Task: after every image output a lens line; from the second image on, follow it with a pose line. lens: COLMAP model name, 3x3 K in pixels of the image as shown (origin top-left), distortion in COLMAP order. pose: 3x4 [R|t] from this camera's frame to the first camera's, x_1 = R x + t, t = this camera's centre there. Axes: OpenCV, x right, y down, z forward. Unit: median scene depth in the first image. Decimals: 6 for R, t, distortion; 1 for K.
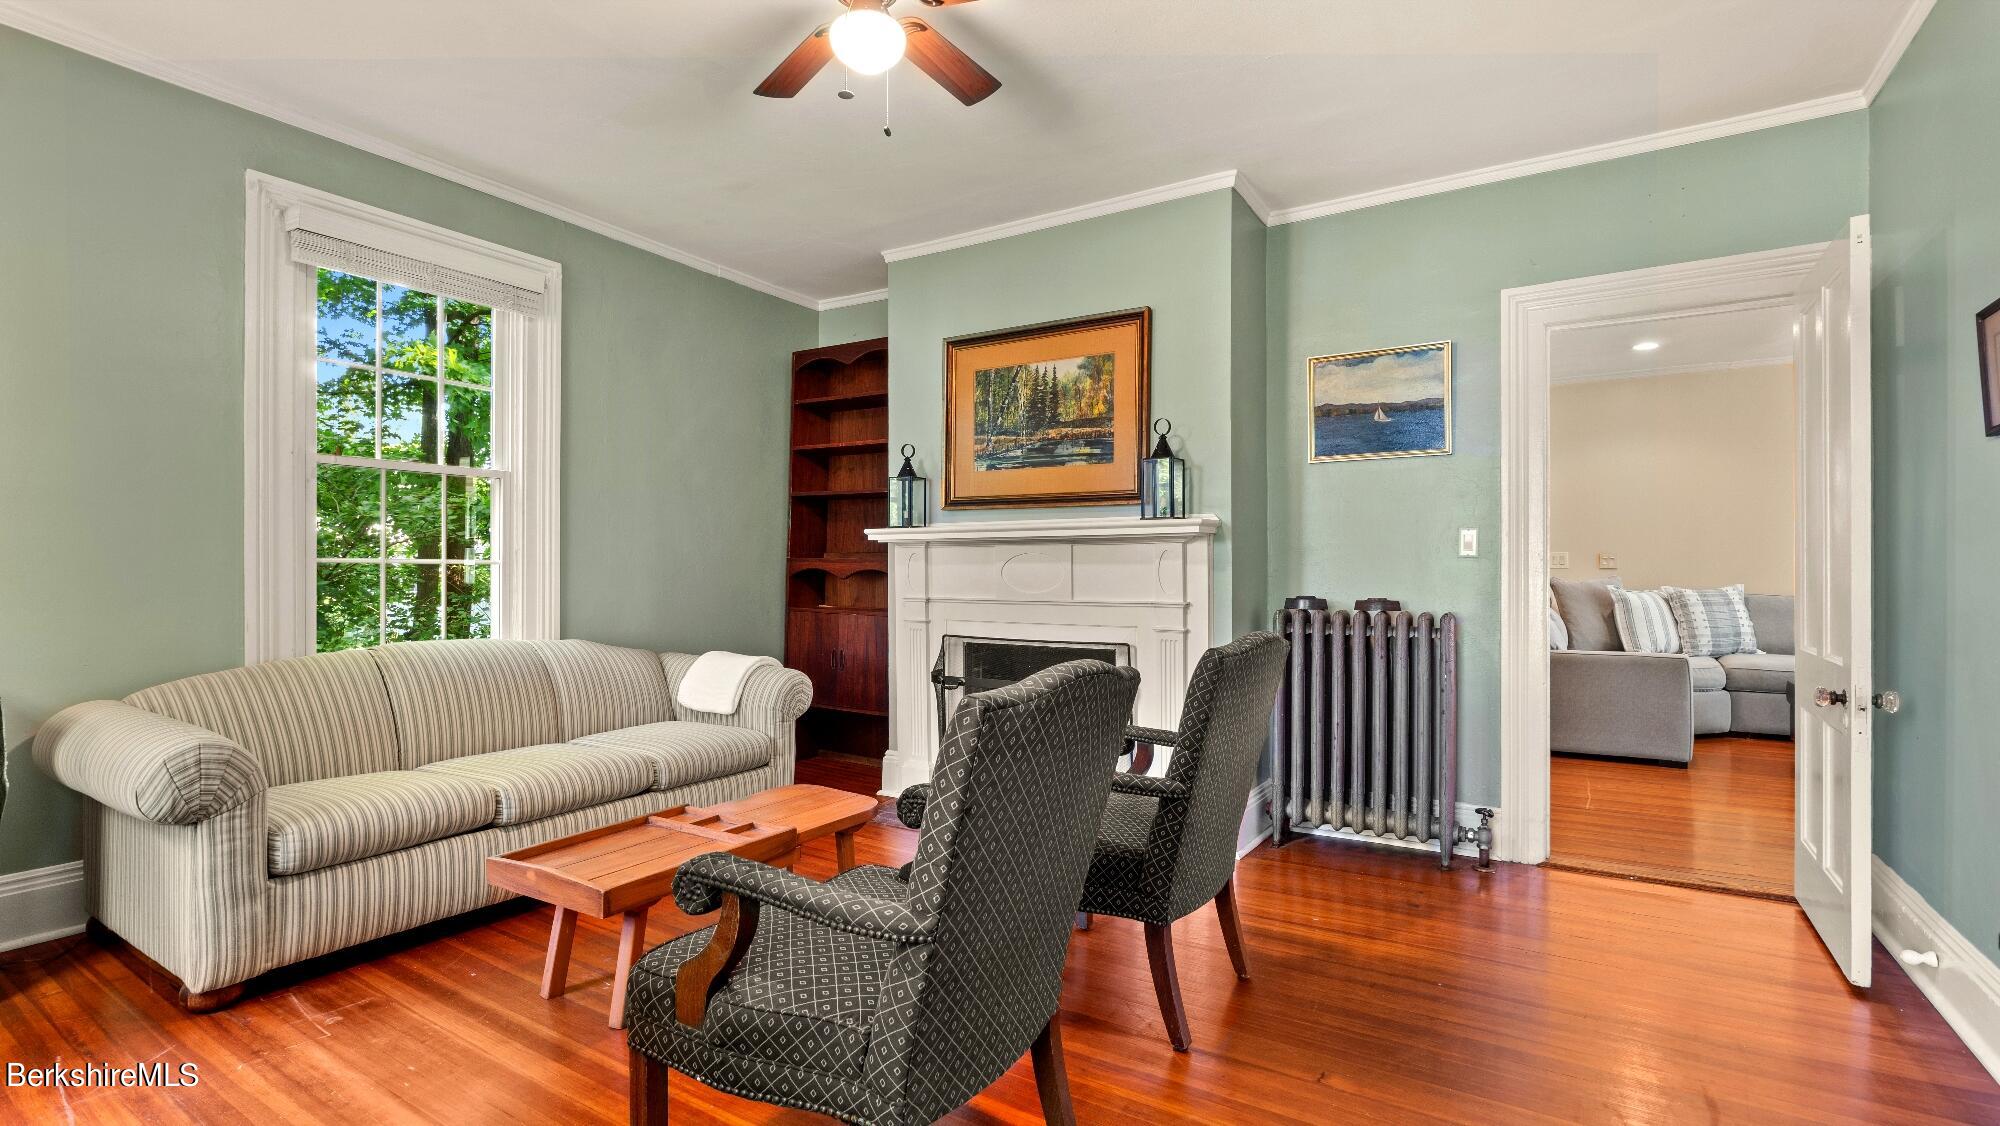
lens RADIAL K [[932.2, 0, 1000.0], [0, 932.2, 563.0], [0, 0, 1]] dist [-0.001728, -0.000009]
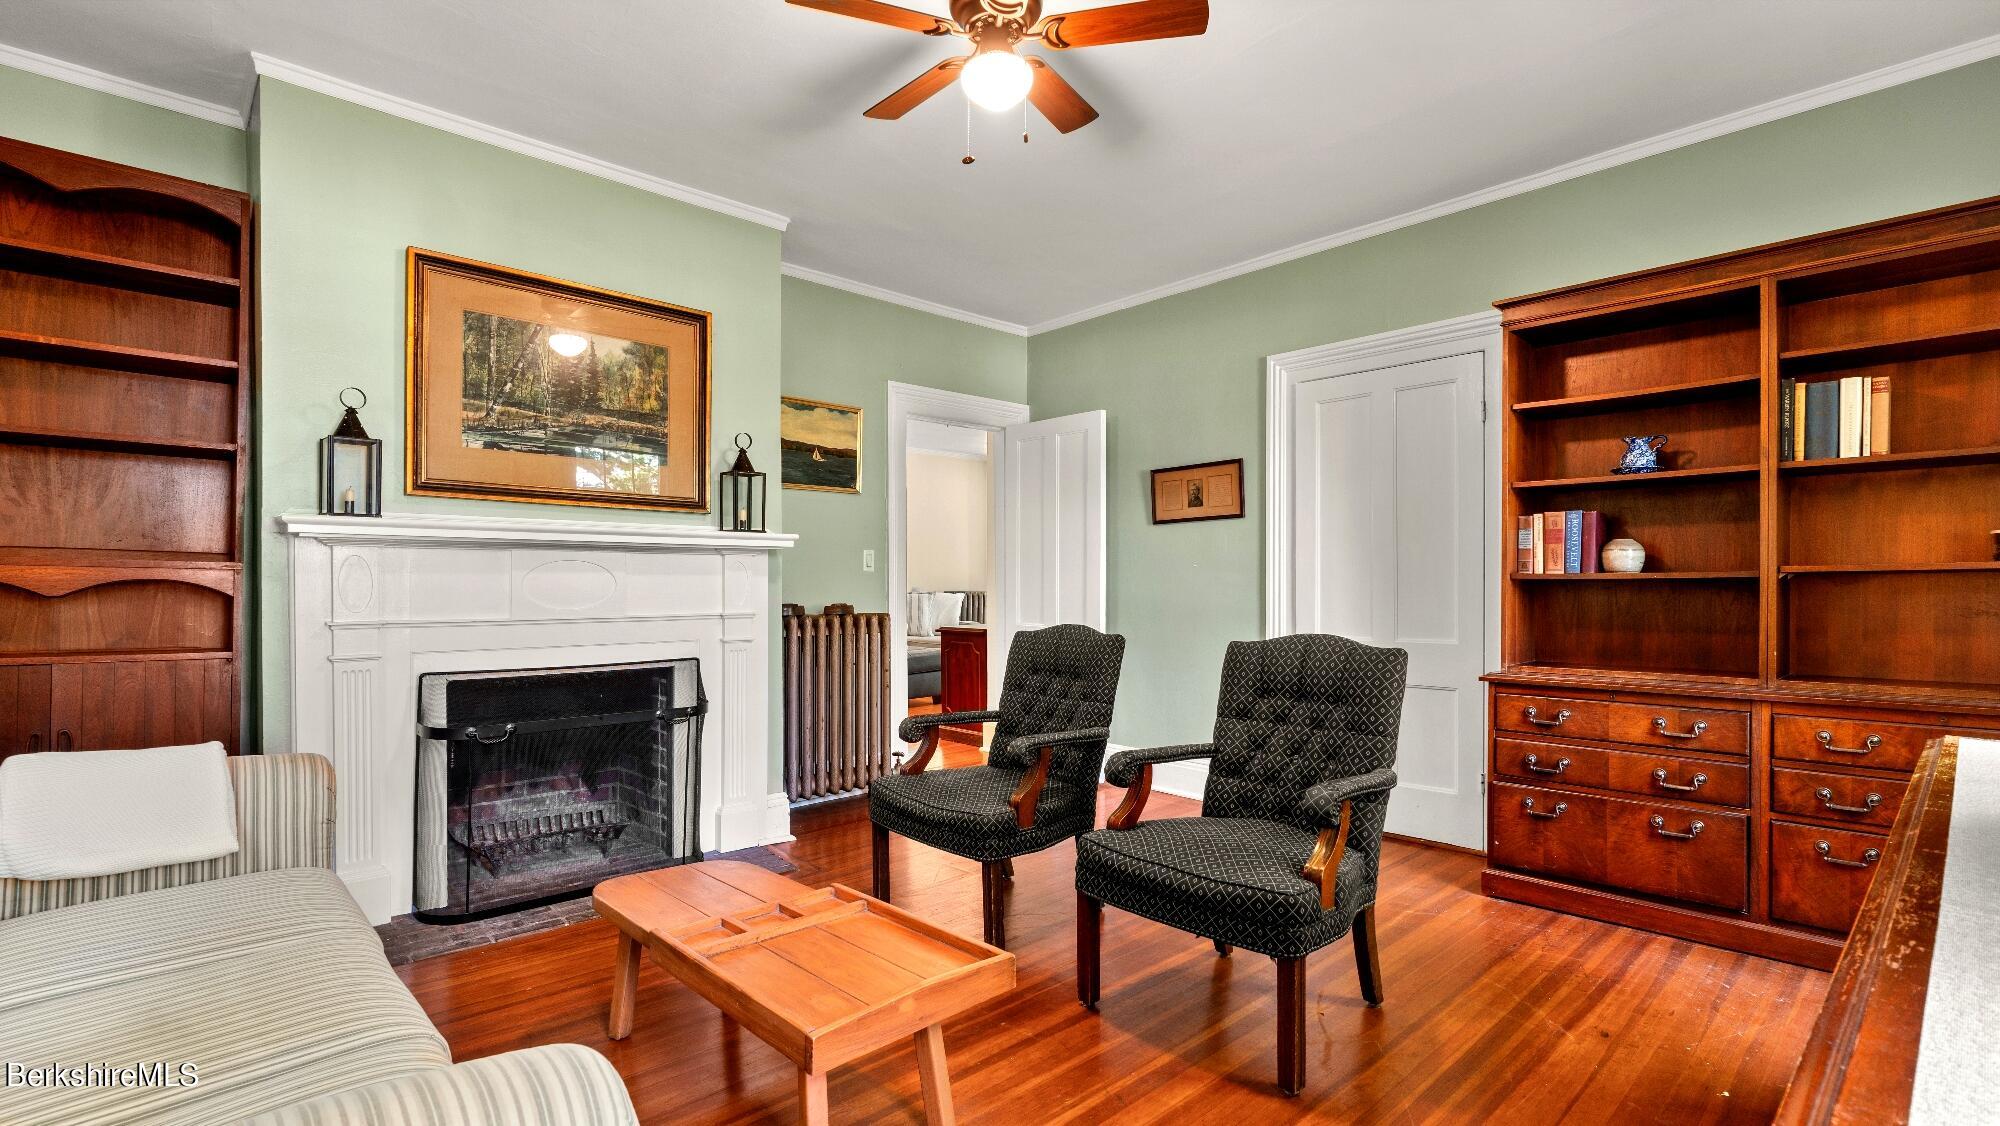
lens RADIAL K [[910.7, 0, 997.0], [0, 910.7, 580.4], [0, 0, 1]] dist [0.000805, 0.000199]
pose [[0.258657, 0.001615, 0.965968, -0.655932], [-0.007791, 0.999970, 0.000415, 0.003772], [-0.965938, -0.007633, 0.258662, 0.435688]]
